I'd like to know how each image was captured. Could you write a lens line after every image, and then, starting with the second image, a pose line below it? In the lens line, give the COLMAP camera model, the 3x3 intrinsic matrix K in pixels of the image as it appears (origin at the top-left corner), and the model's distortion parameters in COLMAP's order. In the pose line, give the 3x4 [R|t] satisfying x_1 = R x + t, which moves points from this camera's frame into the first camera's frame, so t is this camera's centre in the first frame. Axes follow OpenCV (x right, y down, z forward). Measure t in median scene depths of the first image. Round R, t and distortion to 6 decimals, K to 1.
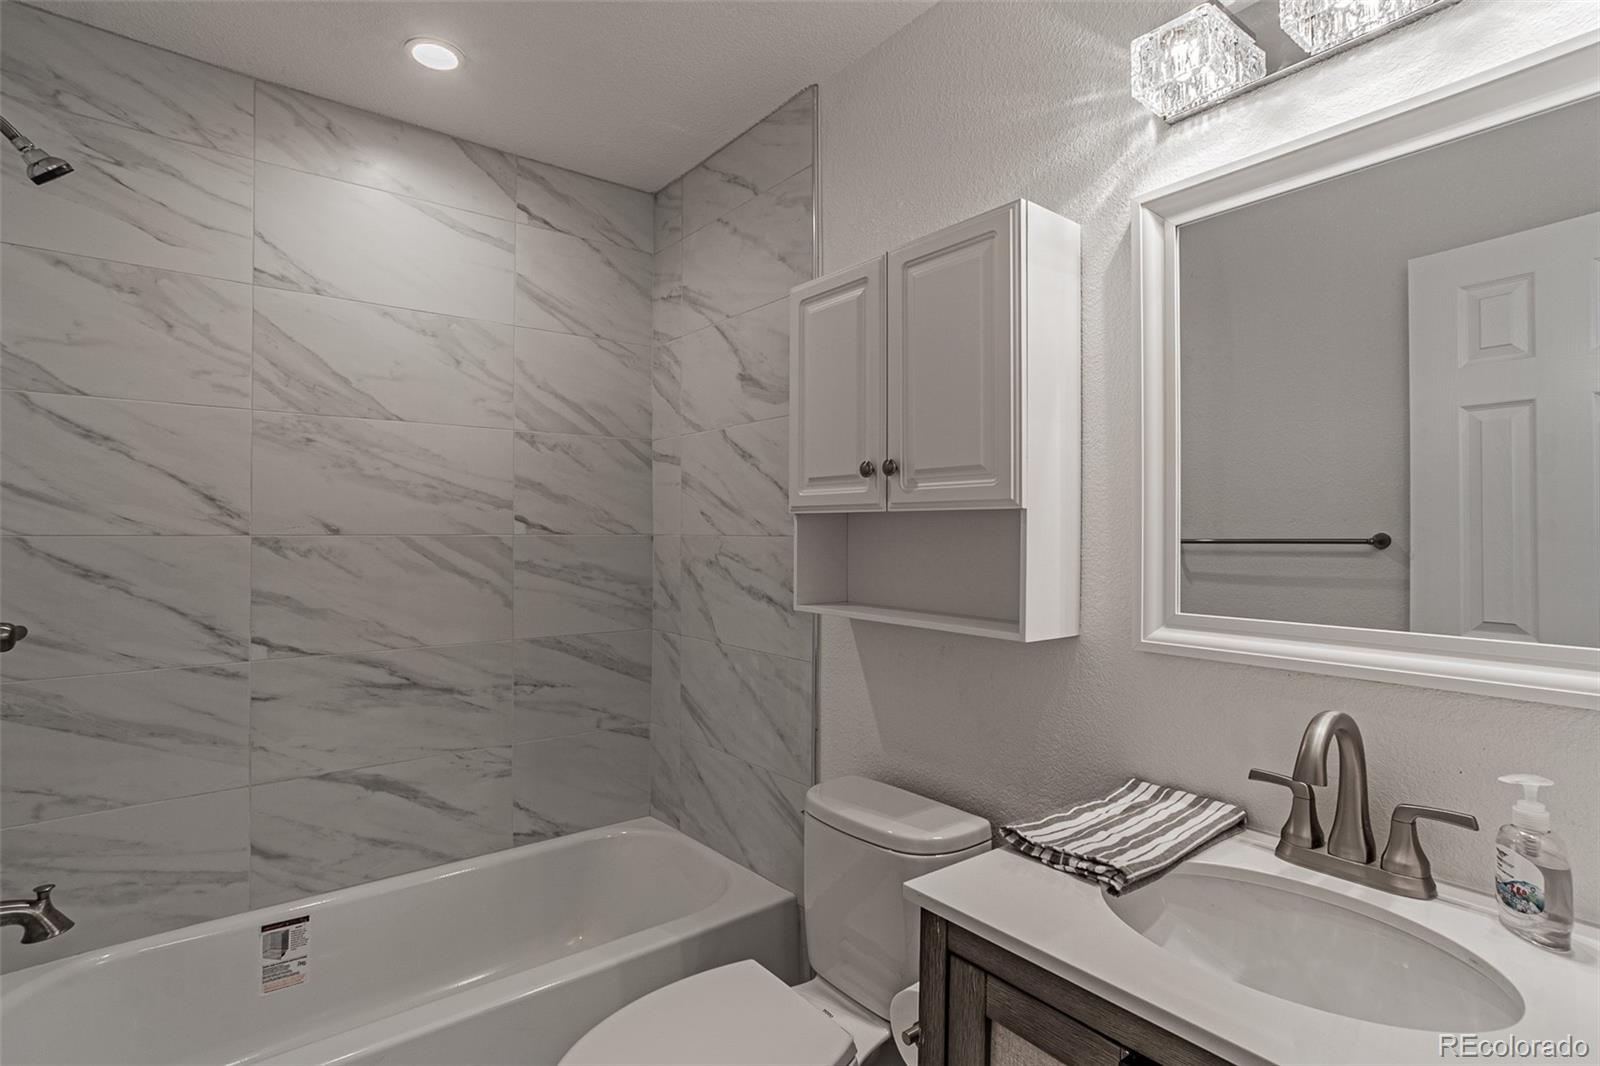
lens RADIAL K [[766.9, 0, 802.3], [0, 766.9, 533.8], [0, 0, 1]] dist [-0.035827, 0.018750]
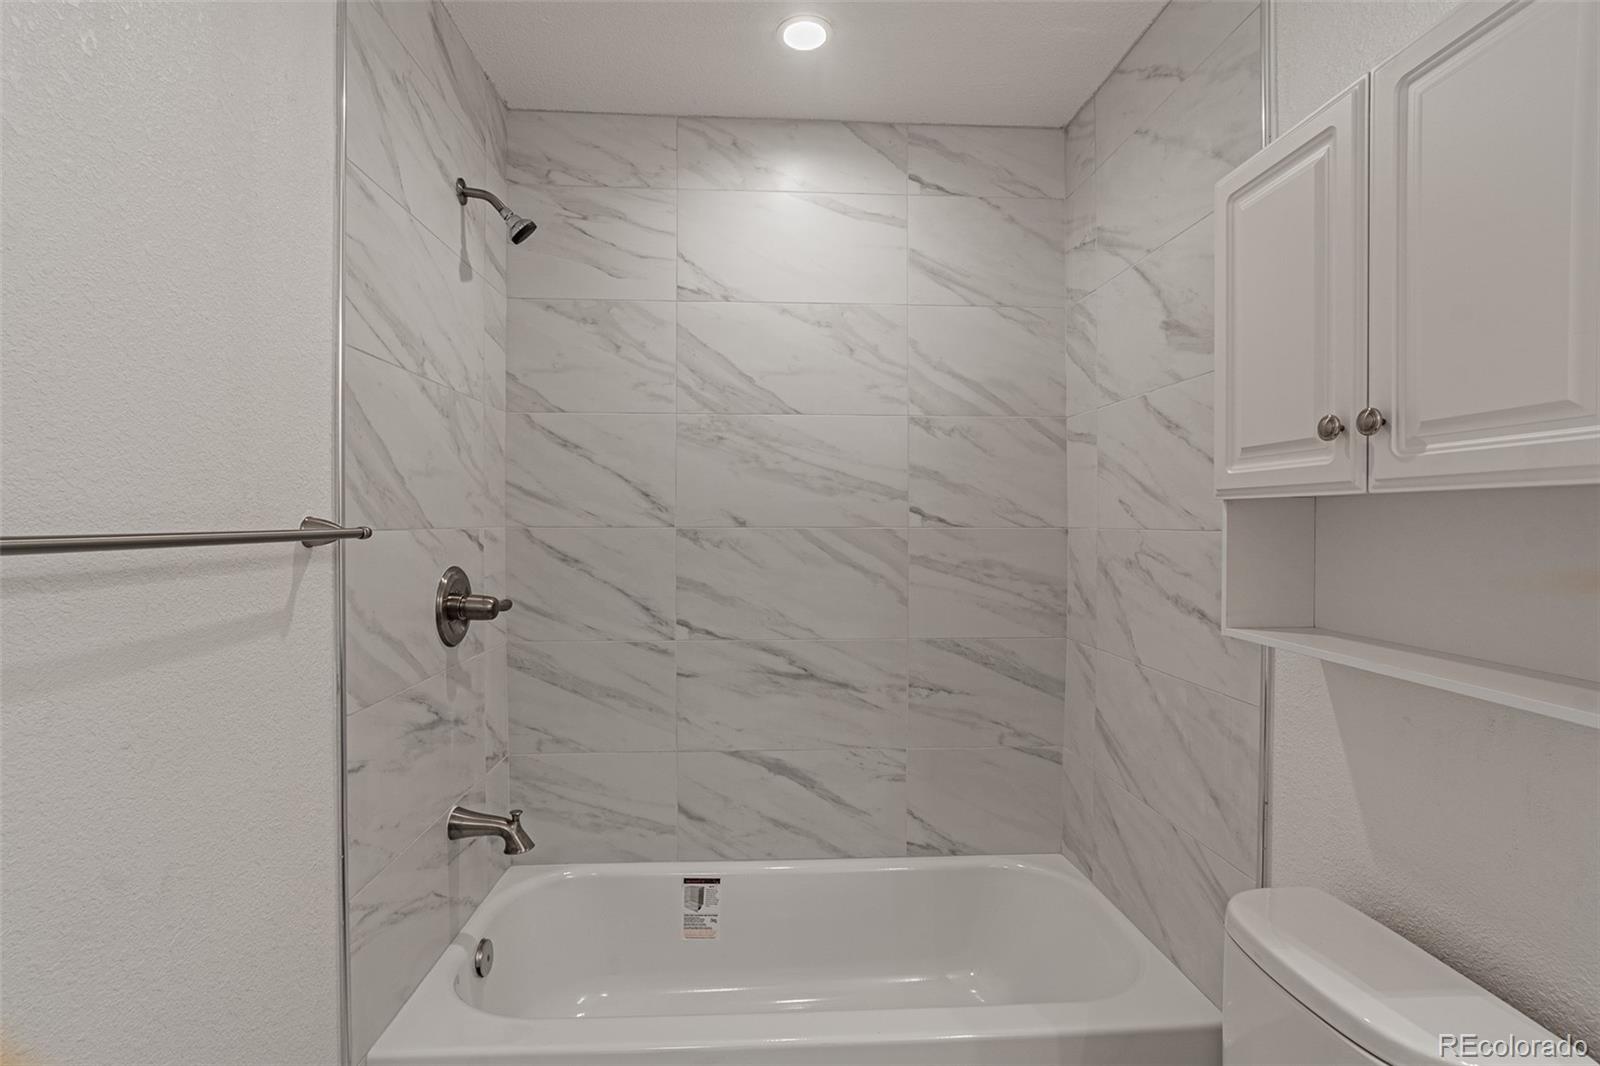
lens RADIAL K [[766.9, 0, 800.5], [0, 766.9, 529.3], [0, 0, 1]] dist [-0.035827, 0.018750]
pose [[0.822591, 0.005101, -0.568610, 0.058210], [-0.002343, 0.999982, 0.005582, -0.001453], [0.568628, -0.003260, 0.822588, 0.166779]]
